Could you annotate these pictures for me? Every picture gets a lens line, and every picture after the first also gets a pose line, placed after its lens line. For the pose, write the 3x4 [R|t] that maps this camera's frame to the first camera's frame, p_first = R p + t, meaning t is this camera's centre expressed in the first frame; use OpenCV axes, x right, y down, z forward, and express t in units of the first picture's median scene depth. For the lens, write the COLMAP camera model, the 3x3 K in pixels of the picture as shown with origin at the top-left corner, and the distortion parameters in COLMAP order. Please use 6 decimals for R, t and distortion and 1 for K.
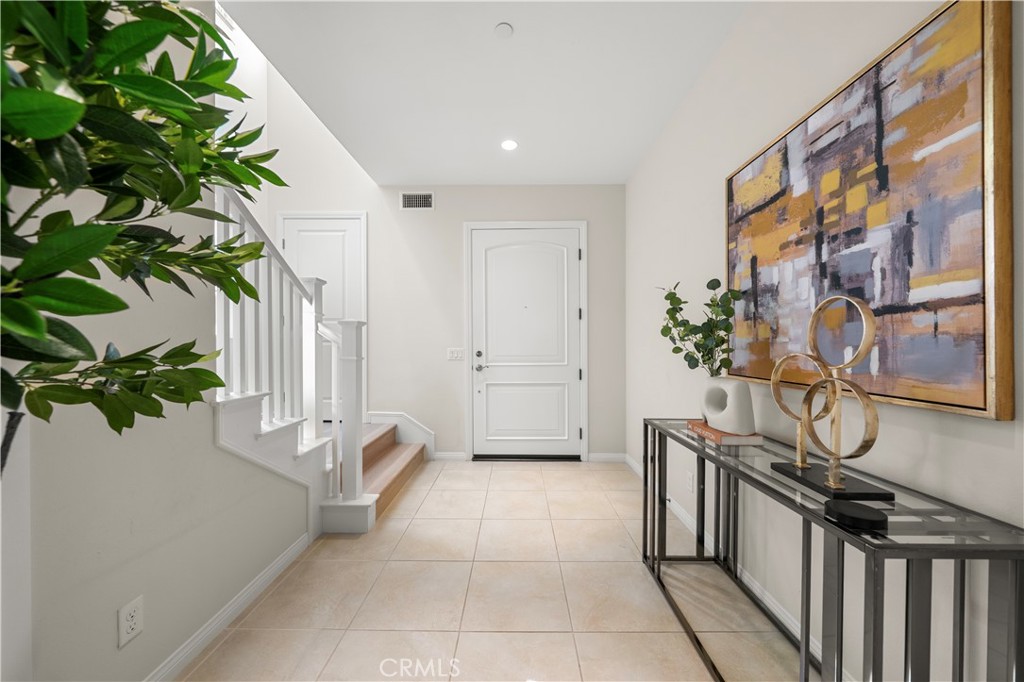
lens RADIAL K [[354.1, 0, 512.0], [0, 354.1, 346.0], [0, 0, 1]] dist [-0.000450, -0.000088]
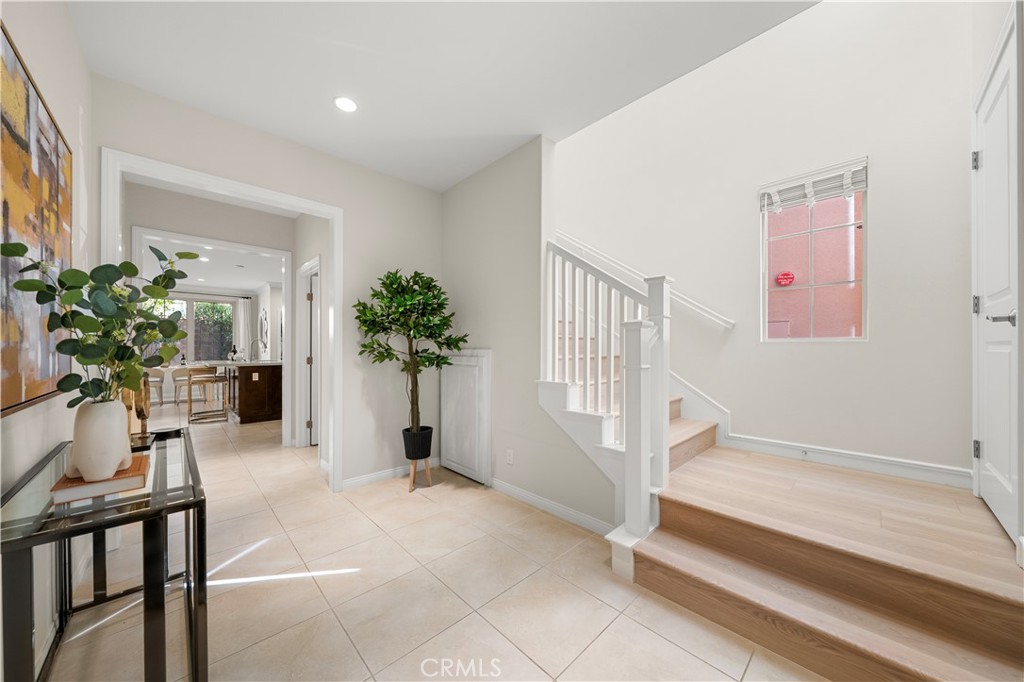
lens RADIAL K [[354.1, 0, 512.0], [0, 354.1, 346.0], [0, 0, 1]] dist [-0.000450, -0.000088]
pose [[-0.714192, -0.001795, -0.699948, 0.446472], [-0.004013, 0.999991, 0.001530, -0.020440], [0.699939, 0.003901, -0.714192, 1.778239]]
